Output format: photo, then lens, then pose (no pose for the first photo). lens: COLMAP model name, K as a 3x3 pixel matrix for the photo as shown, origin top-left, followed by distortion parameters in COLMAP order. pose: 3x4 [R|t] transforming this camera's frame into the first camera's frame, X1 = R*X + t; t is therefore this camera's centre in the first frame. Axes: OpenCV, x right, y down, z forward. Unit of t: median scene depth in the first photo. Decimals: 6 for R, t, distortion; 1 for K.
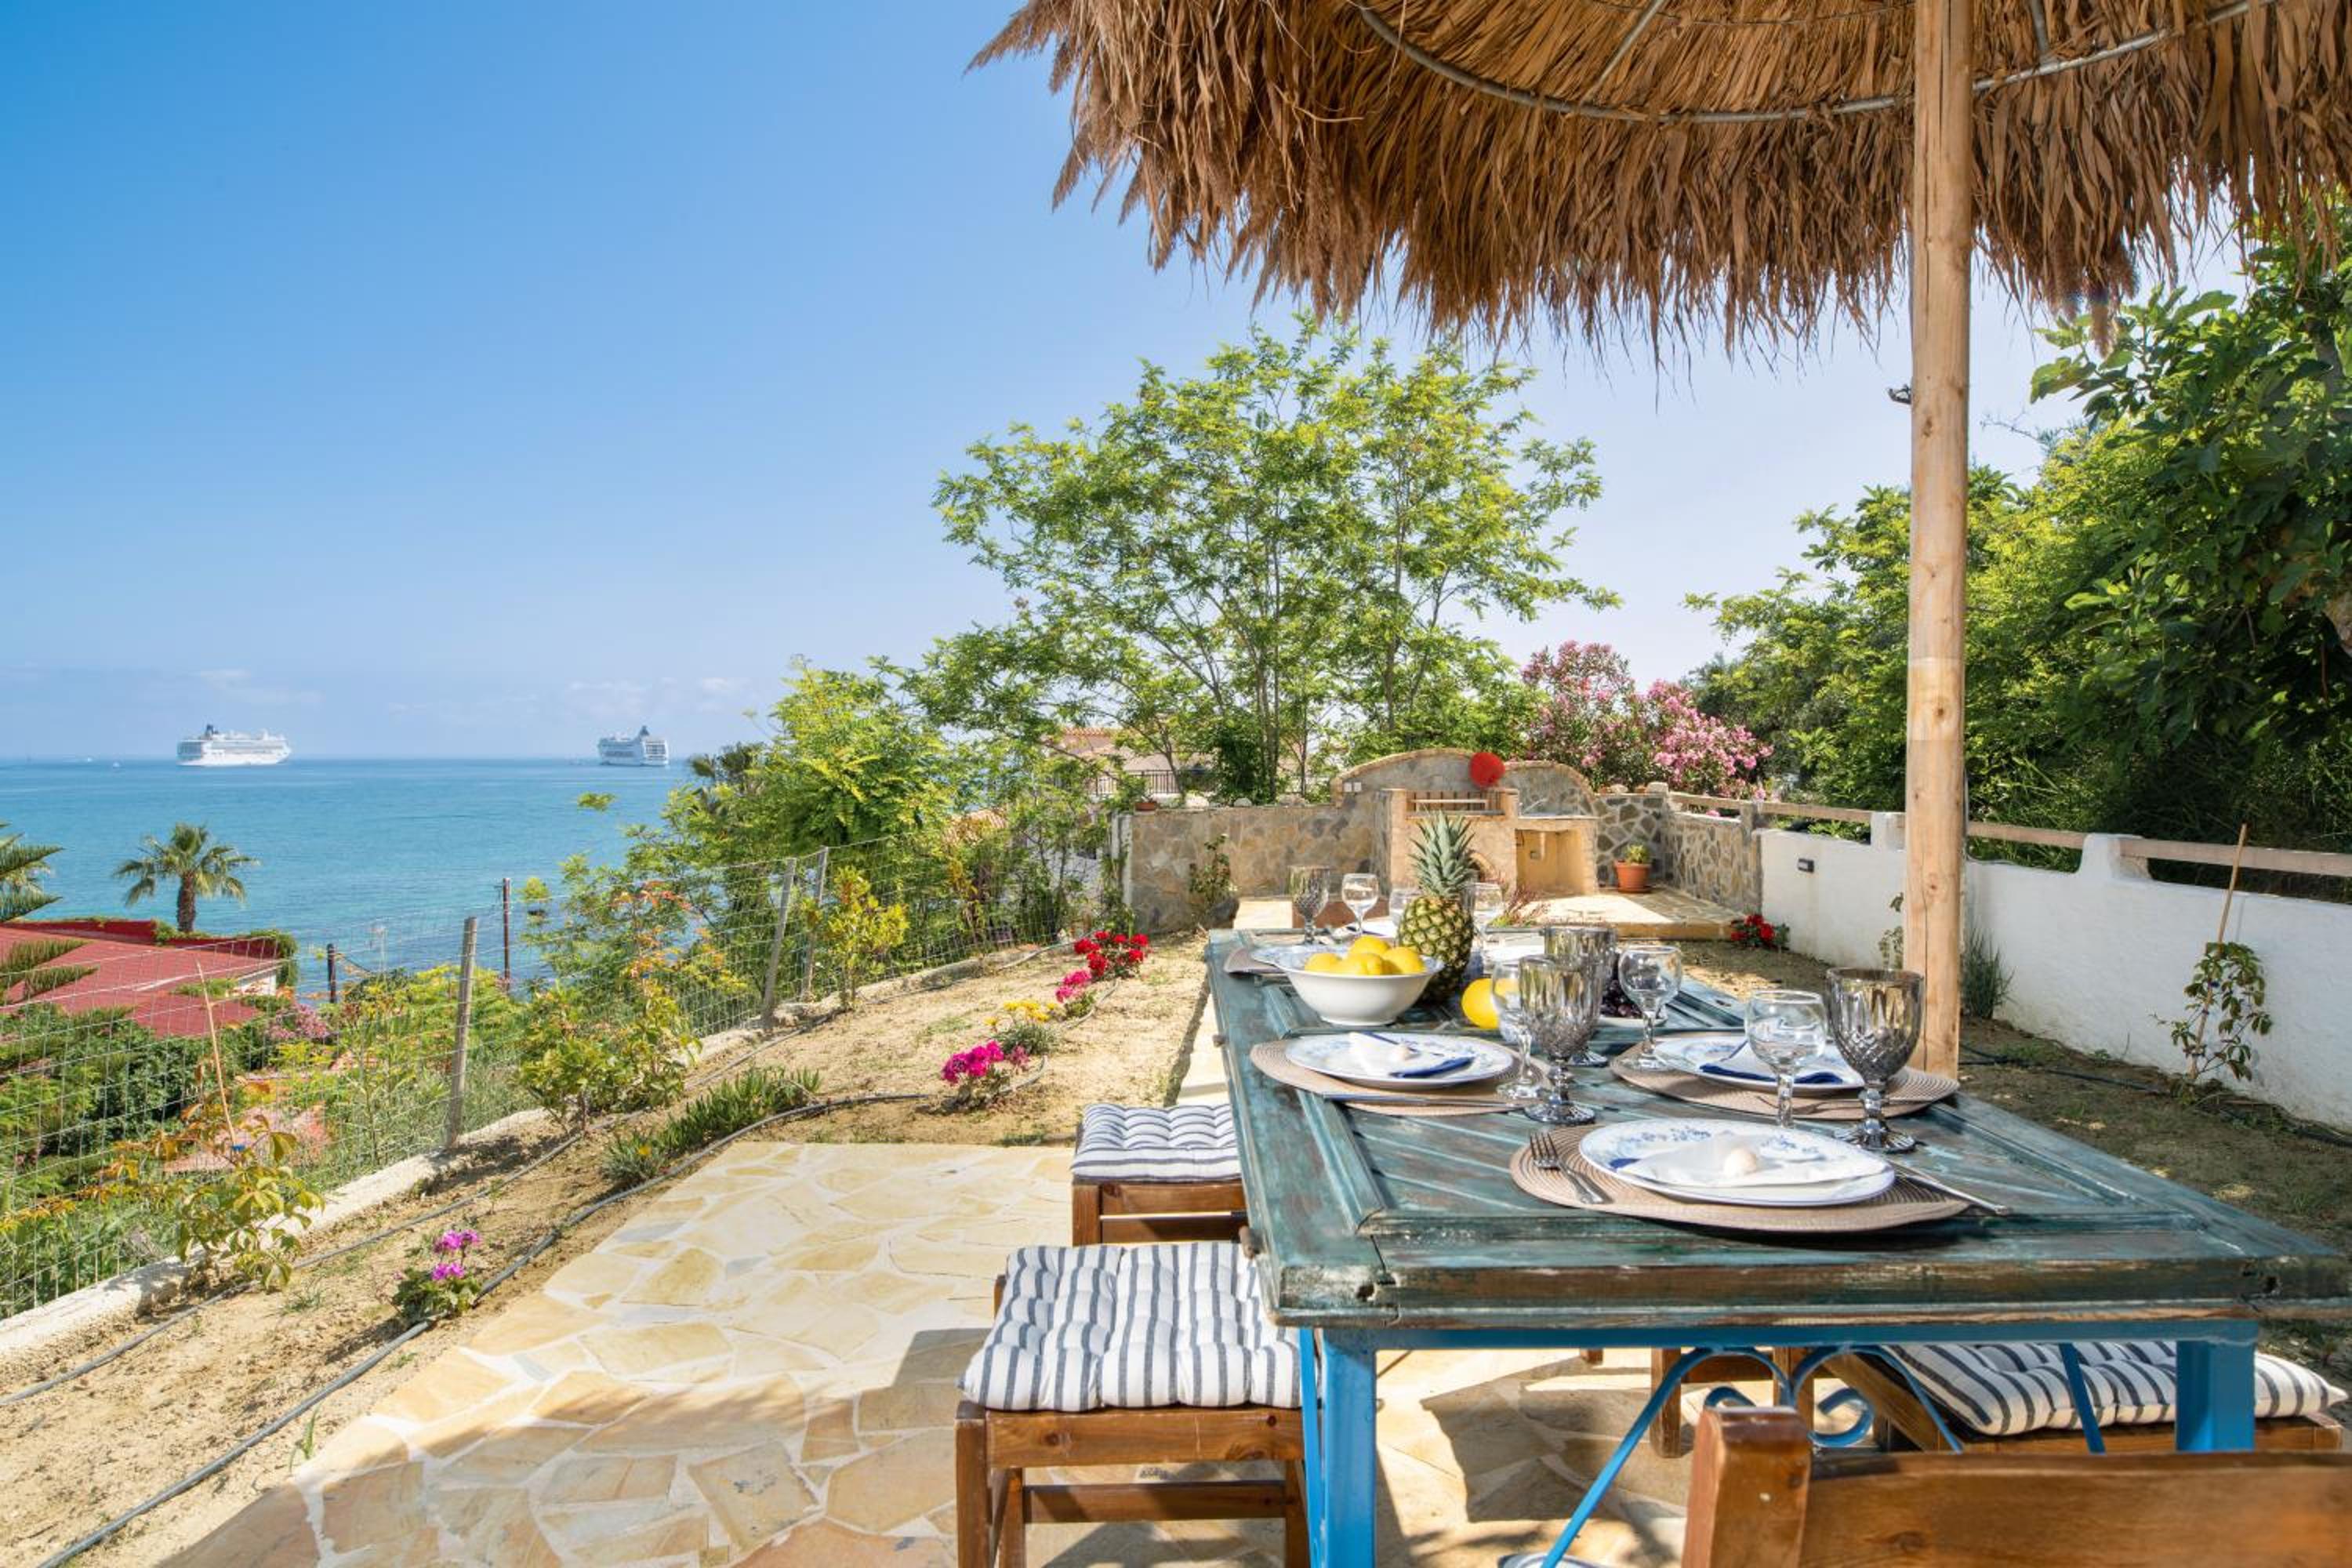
lens RADIAL K [[1351.4, 0, 1189.7], [0, 1351.4, 785.6], [0, 0, 1]] dist [-0.043558, 0.017430]
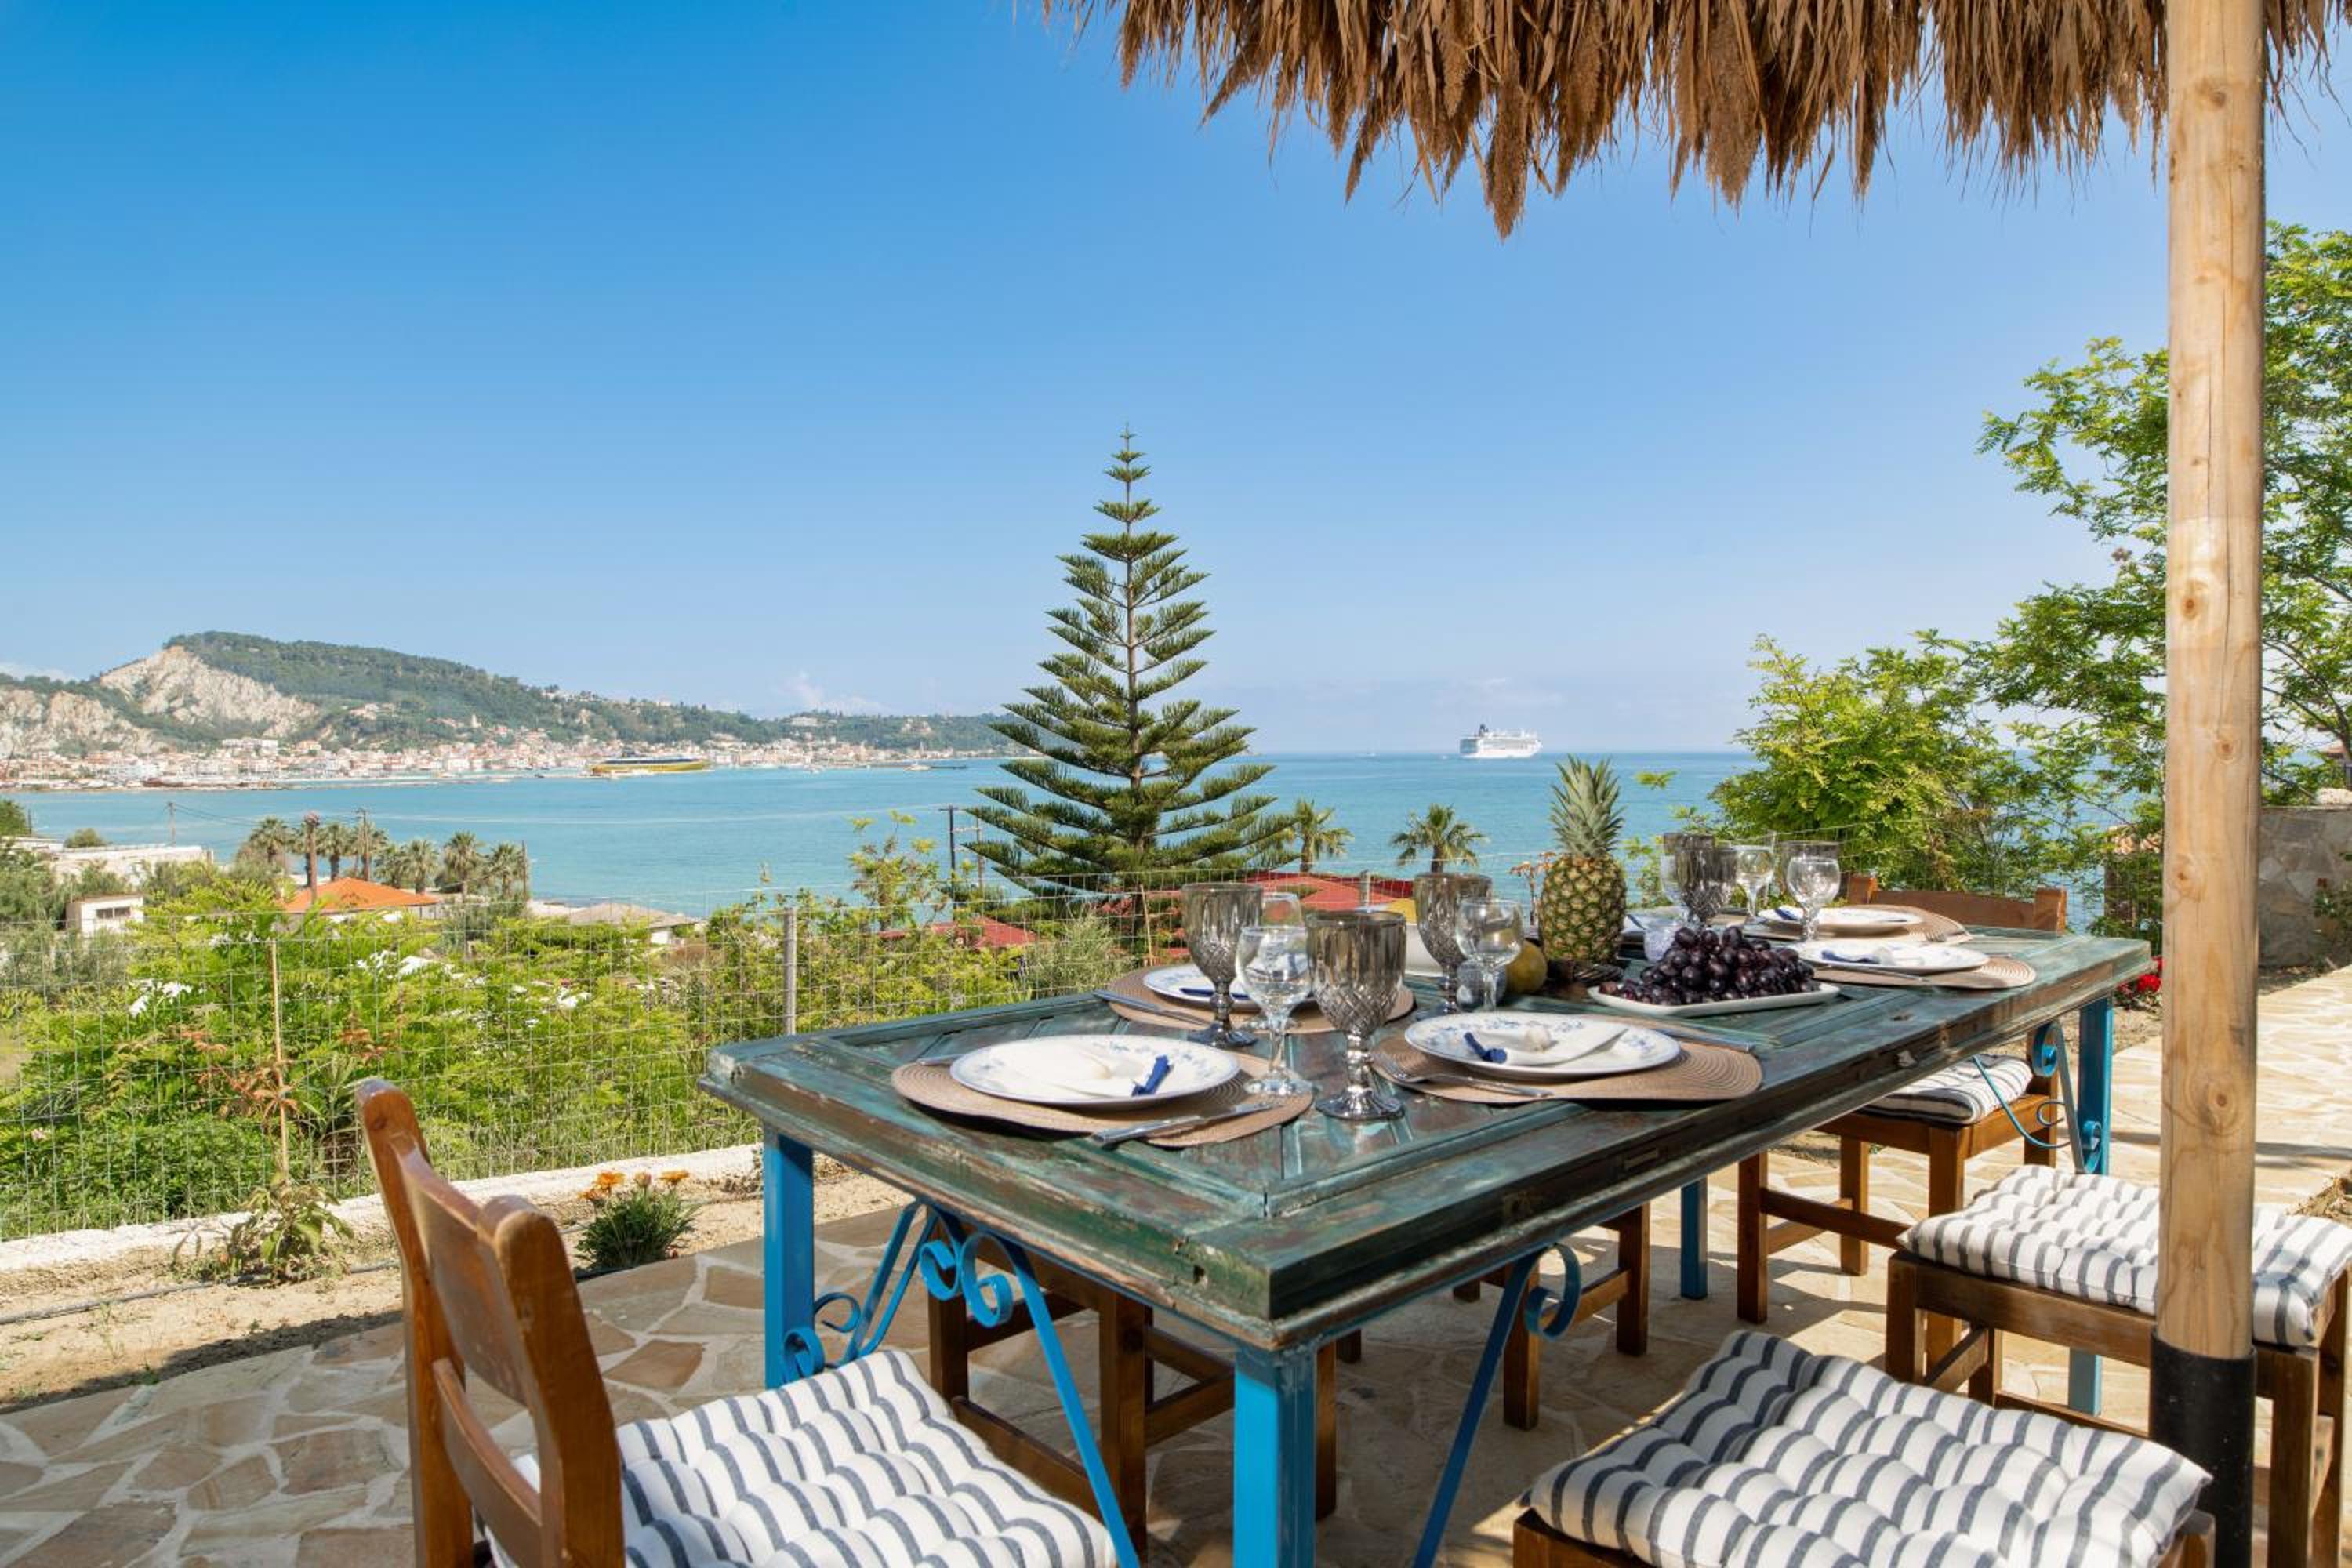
lens RADIAL K [[1351.4, 0, 1189.7], [0, 1351.4, 785.6], [0, 0, 1]] dist [-0.043558, 0.017430]
pose [[0.659537, 0.014819, -0.751526, 0.111700], [-0.010809, 0.999889, 0.010231, 0.004485], [0.751595, 0.001376, 0.659624, 0.033211]]
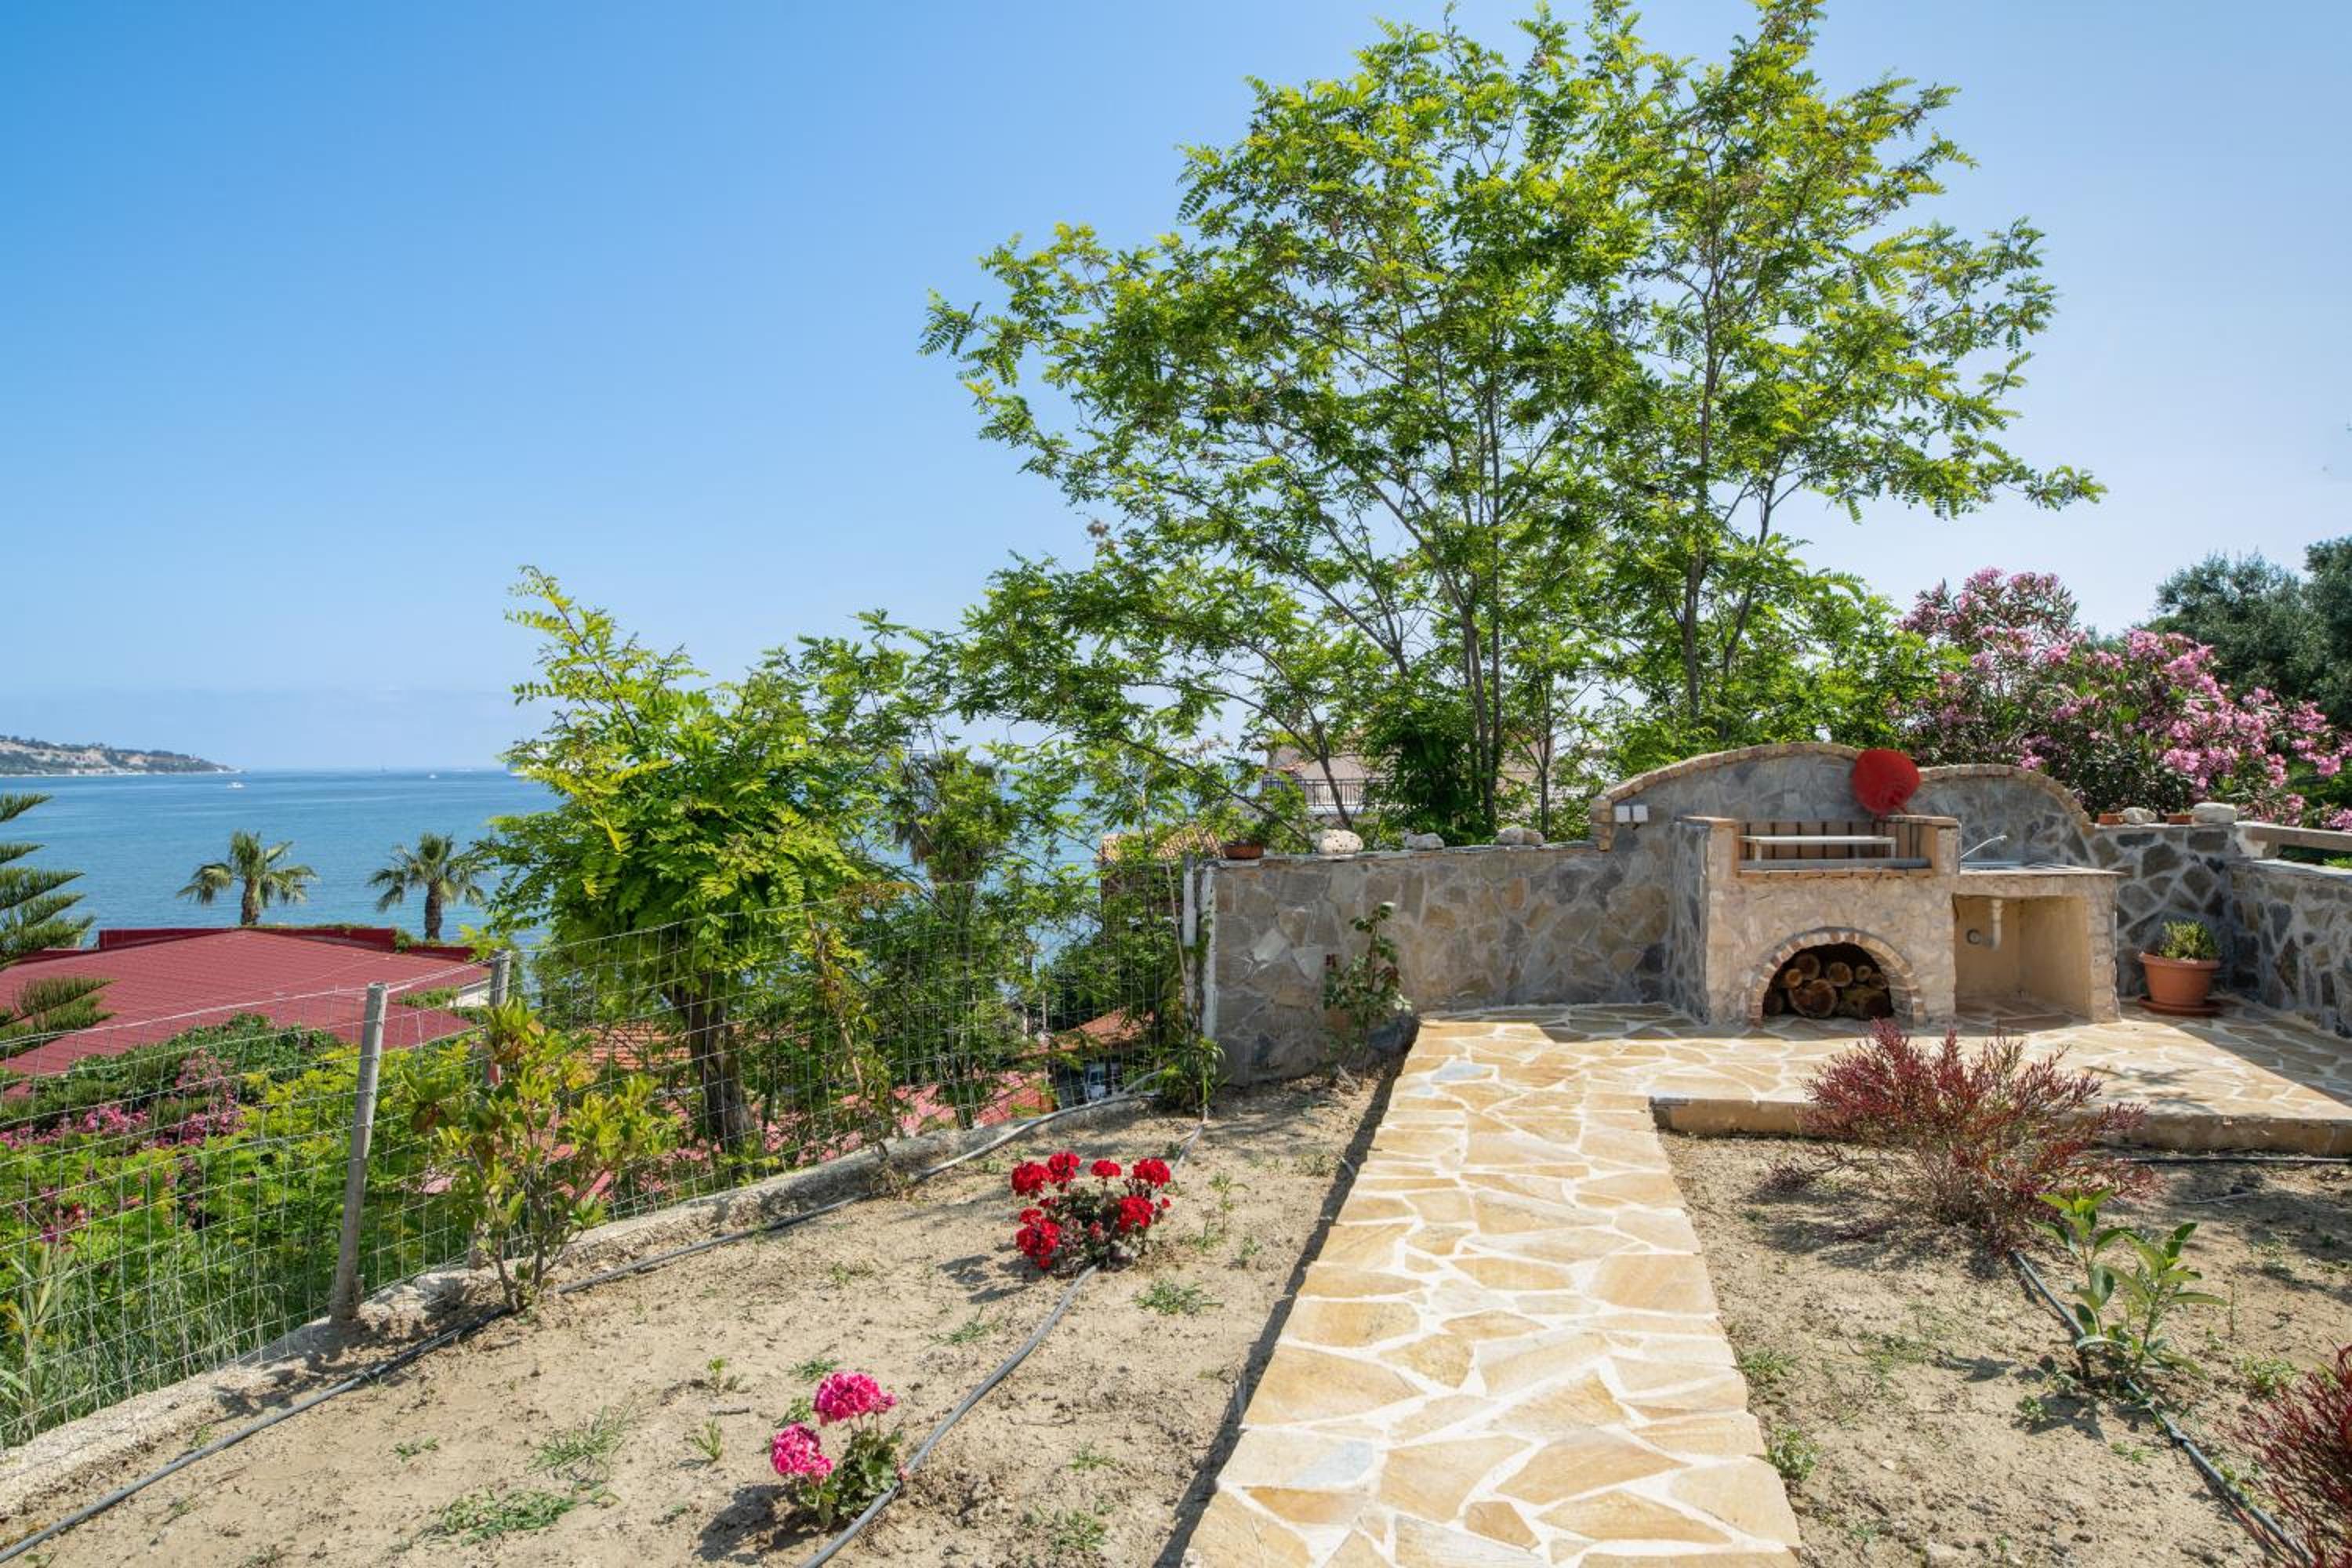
lens RADIAL K [[1351.4, 0, 1189.7], [0, 1351.4, 785.6], [0, 0, 1]] dist [-0.043558, 0.017430]
pose [[0.983722, -0.003102, -0.179669, 0.035791], [0.002085, 0.999981, -0.005851, -0.006508], [0.179684, 0.005381, 0.983710, 0.364317]]
